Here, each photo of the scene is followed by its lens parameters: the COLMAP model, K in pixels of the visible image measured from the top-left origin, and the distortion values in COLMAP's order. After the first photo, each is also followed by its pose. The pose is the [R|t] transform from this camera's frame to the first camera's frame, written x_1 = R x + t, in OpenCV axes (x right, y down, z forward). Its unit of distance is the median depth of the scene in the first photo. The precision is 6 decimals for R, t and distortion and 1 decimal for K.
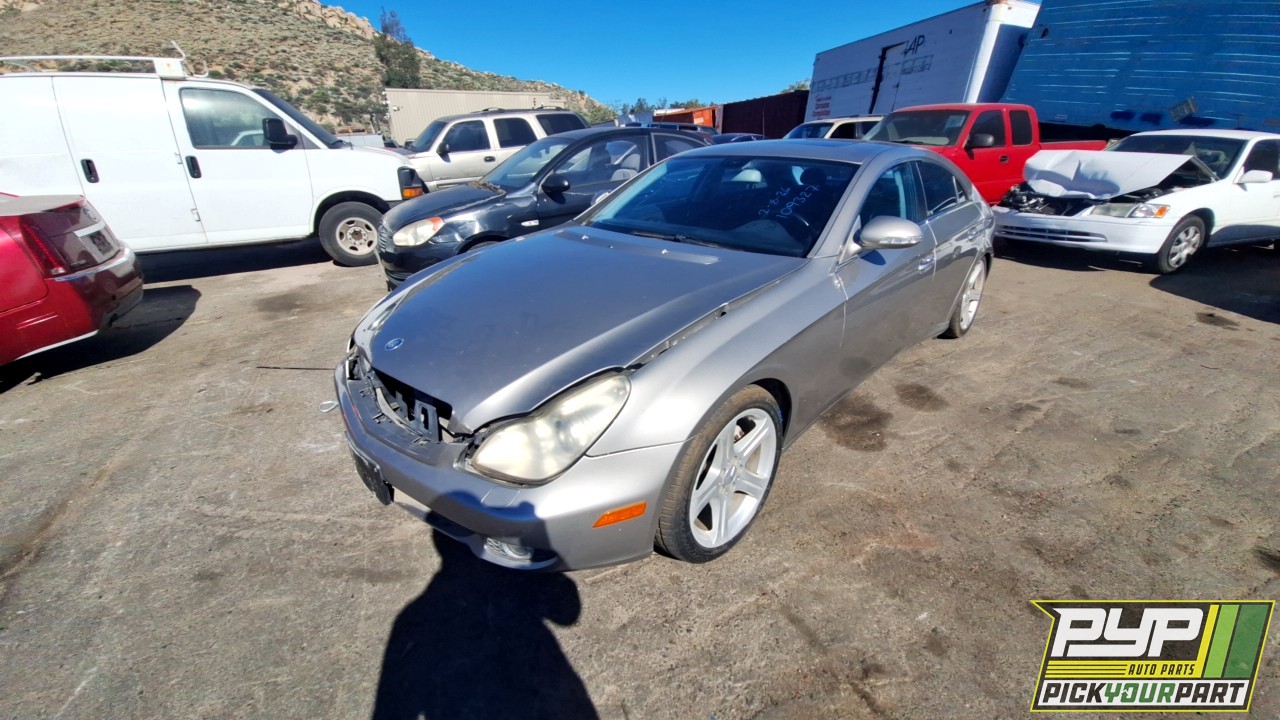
lens RADIAL K [[501.4, 0, 640.0], [0, 501.4, 360.0], [0, 0, 1]] dist [0.010425, -0.014453]
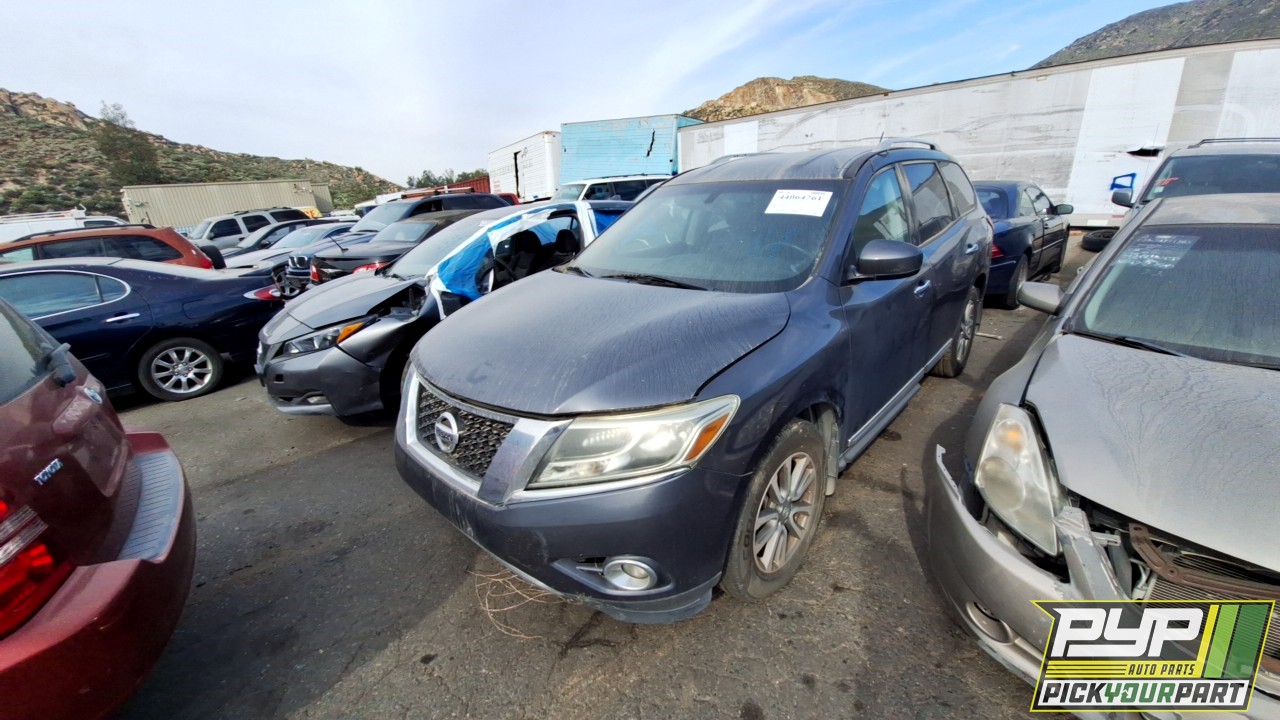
lens RADIAL K [[501.4, 0, 640.0], [0, 501.4, 360.0], [0, 0, 1]] dist [0.010425, -0.014453]
pose [[0.930097, -0.175714, 0.322558, 0.061162], [0.209316, 0.975168, -0.072341, 0.073676], [-0.301837, 0.134801, 0.943781, -0.174809]]
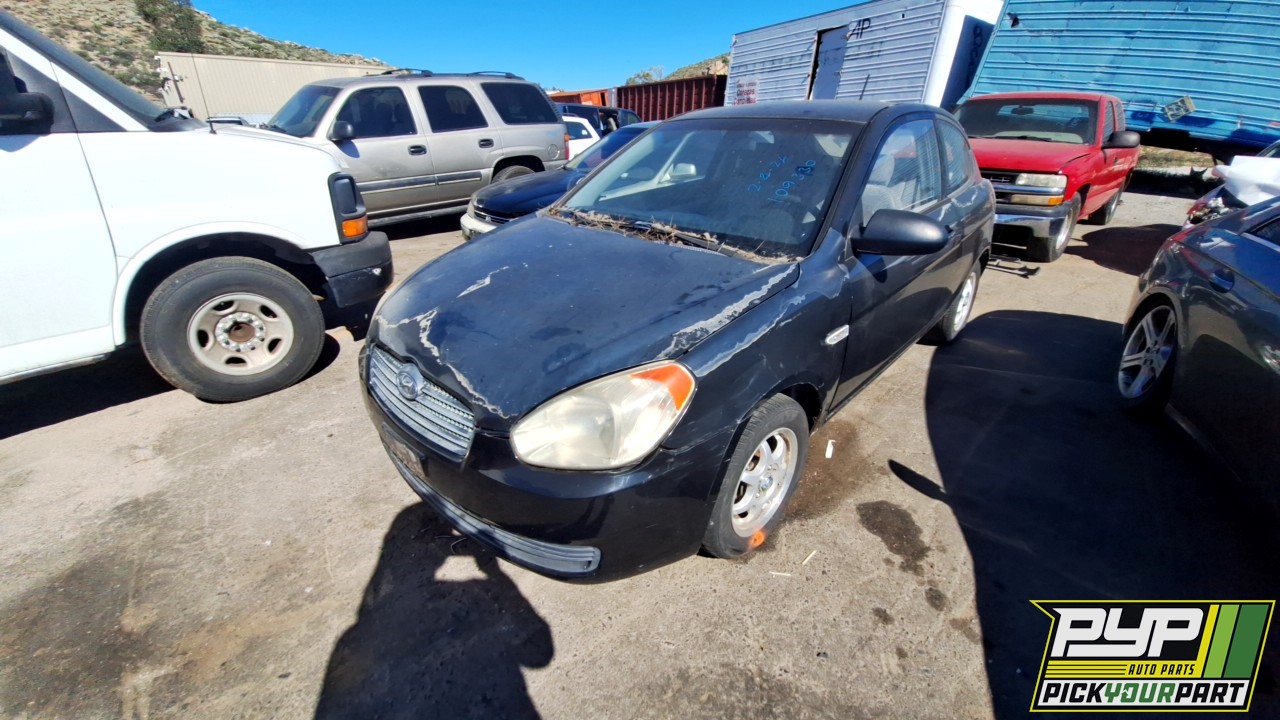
lens RADIAL K [[501.4, 0, 640.0], [0, 501.4, 360.0], [0, 0, 1]] dist [0.010425, -0.014453]
pose [[0.959359, -0.097773, 0.264710, -0.039124], [0.091856, 0.995168, 0.034674, -0.023182], [-0.266821, -0.008950, 0.963704, 0.054725]]
